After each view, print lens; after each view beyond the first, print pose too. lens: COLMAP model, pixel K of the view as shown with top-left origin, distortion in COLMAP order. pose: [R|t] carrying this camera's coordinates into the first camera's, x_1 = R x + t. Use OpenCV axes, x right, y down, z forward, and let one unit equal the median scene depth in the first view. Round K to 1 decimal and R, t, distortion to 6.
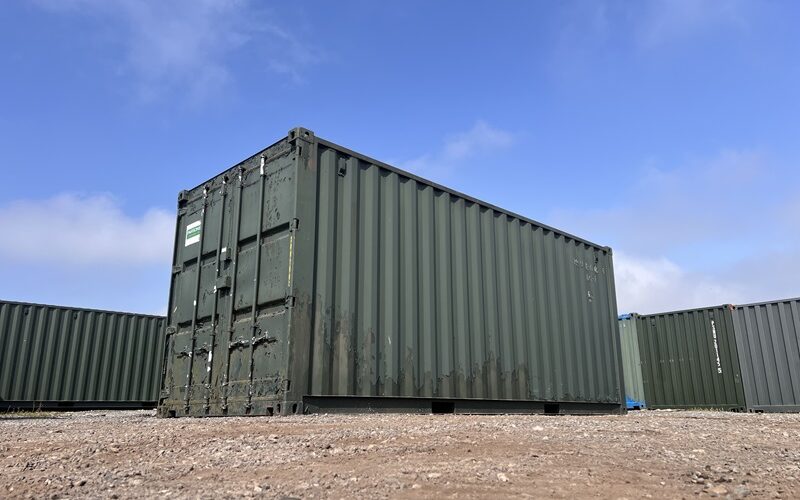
lens RADIAL K [[601.2, 0, 405.9], [0, 601.2, 250.0], [0, 0, 1]] dist [0.056983, -0.074837]
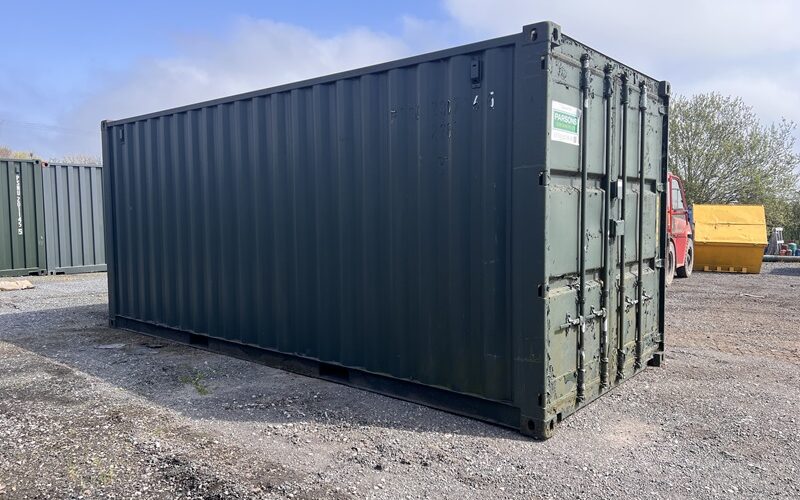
lens RADIAL K [[602.7, 0, 400.0], [0, 602.7, 250.0], [0, 0, 1]] dist [0.056829, -0.079839]
pose [[-0.083371, -0.060365, 0.994689, -1.008646], [-0.258202, 0.965384, 0.036945, 0.115271], [-0.962487, -0.253750, -0.096071, 1.310415]]
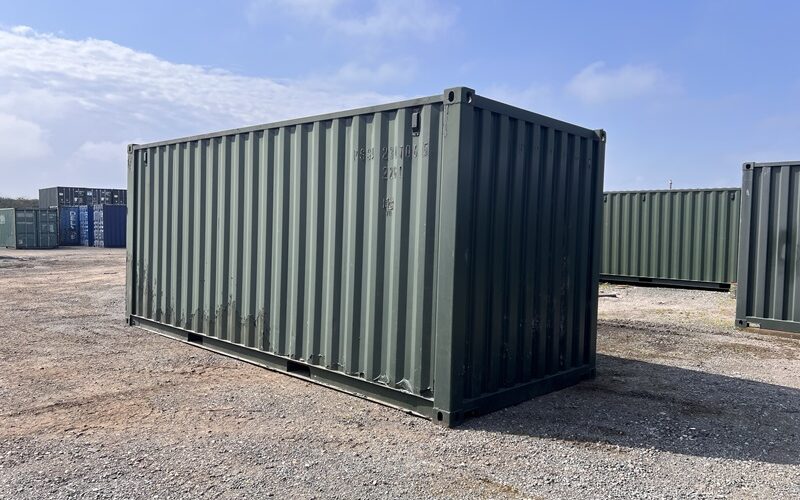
lens RADIAL K [[583.0, 0, 400.0], [0, 583.0, 250.0], [0, 0, 1]] dist [0.001145, 0.000281]
pose [[0.040975, 0.034246, -0.998573, 1.168153], [0.230628, 0.972100, 0.042802, 0.142590], [0.972179, -0.232053, 0.031933, 1.405442]]
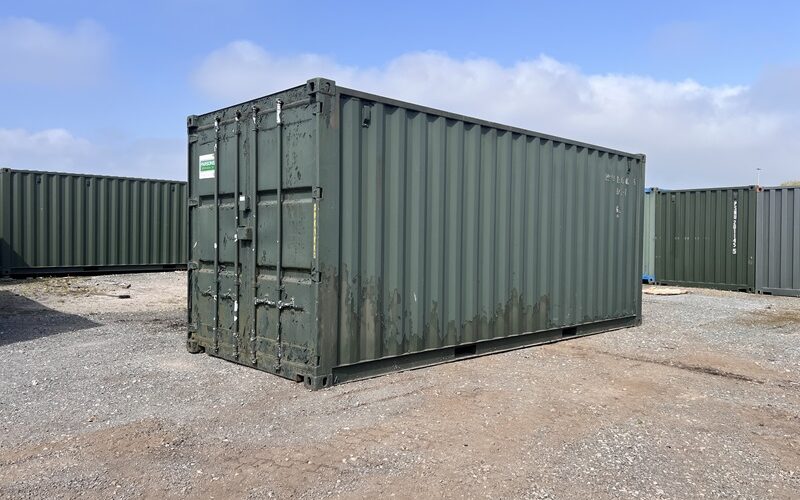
lens RADIAL K [[602.7, 0, 400.0], [0, 602.7, 250.0], [0, 0, 1]] dist [0.056829, -0.079839]
pose [[0.999662, 0.017548, -0.019186, -0.033243], [-0.011376, 0.958725, 0.284108, -0.196700], [0.023380, -0.283793, 0.958600, 0.069215]]
